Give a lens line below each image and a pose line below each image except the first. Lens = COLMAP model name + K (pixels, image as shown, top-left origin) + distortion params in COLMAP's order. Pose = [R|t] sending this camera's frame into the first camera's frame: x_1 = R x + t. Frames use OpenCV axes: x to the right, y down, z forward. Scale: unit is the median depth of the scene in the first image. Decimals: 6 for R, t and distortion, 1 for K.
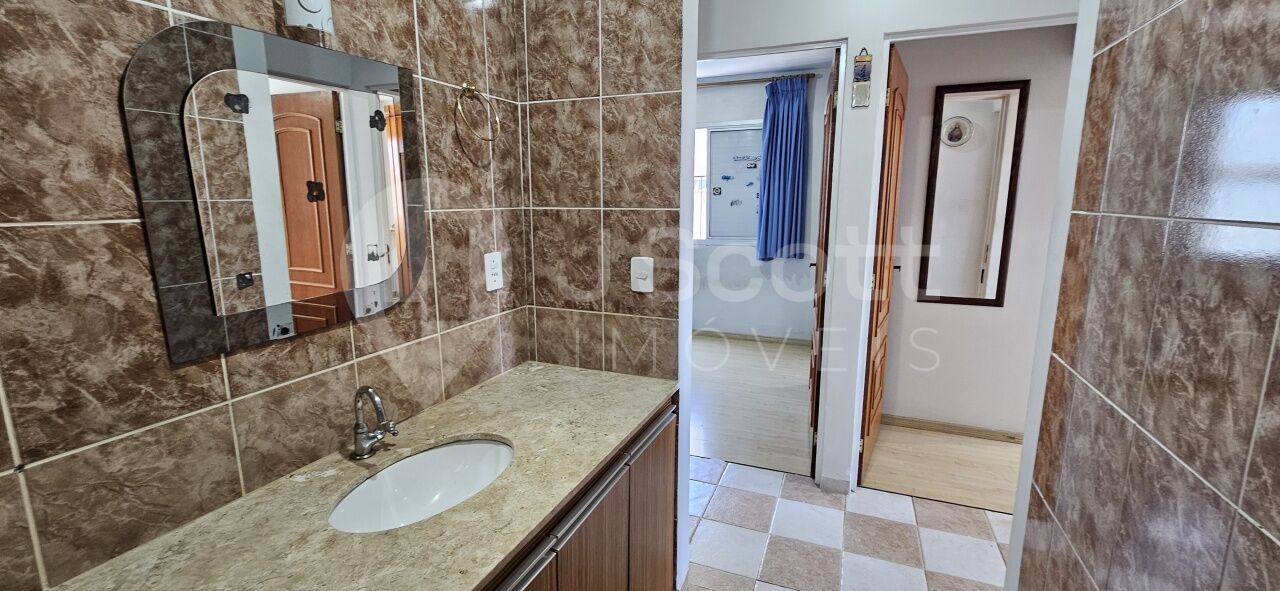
lens RADIAL K [[524.2, 0, 648.8], [0, 524.2, 290.6], [0, 0, 1]] dist [-0.002046, 0.000759]
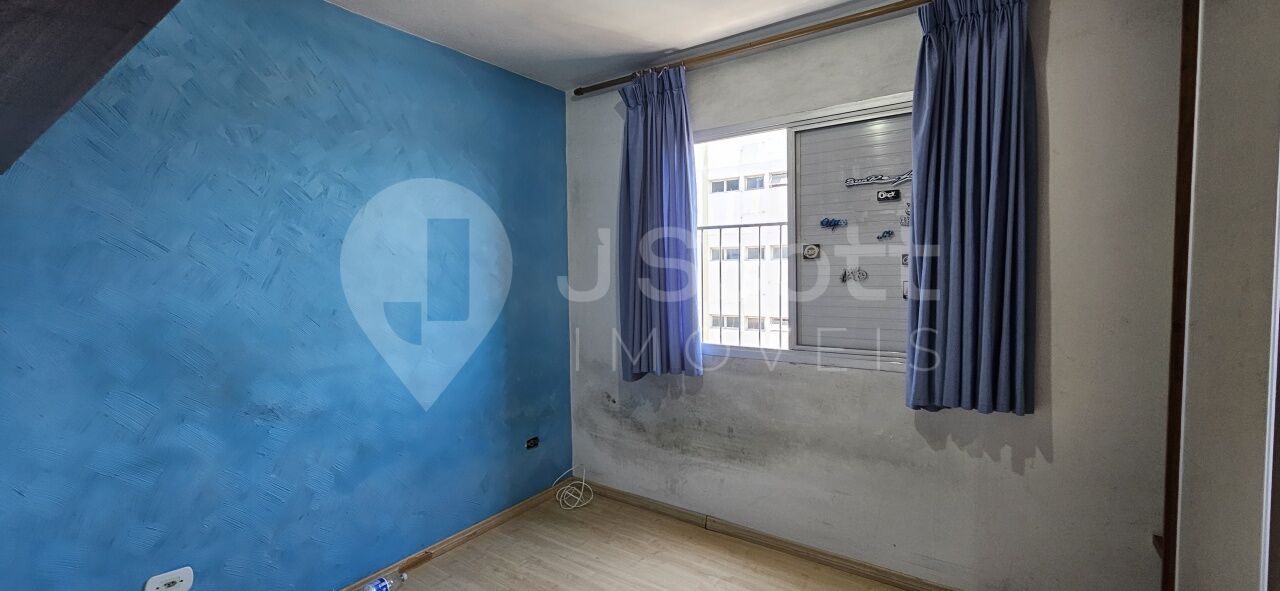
lens RADIAL K [[524.2, 0, 640.4], [0, 524.2, 295.2], [0, 0, 1]] dist [-0.002046, 0.000759]
pose [[0.969194, 0.002426, -0.246288, 0.100485], [-0.037228, 0.989906, -0.136750, -0.082554], [0.243470, 0.141706, 0.959501, 0.526023]]
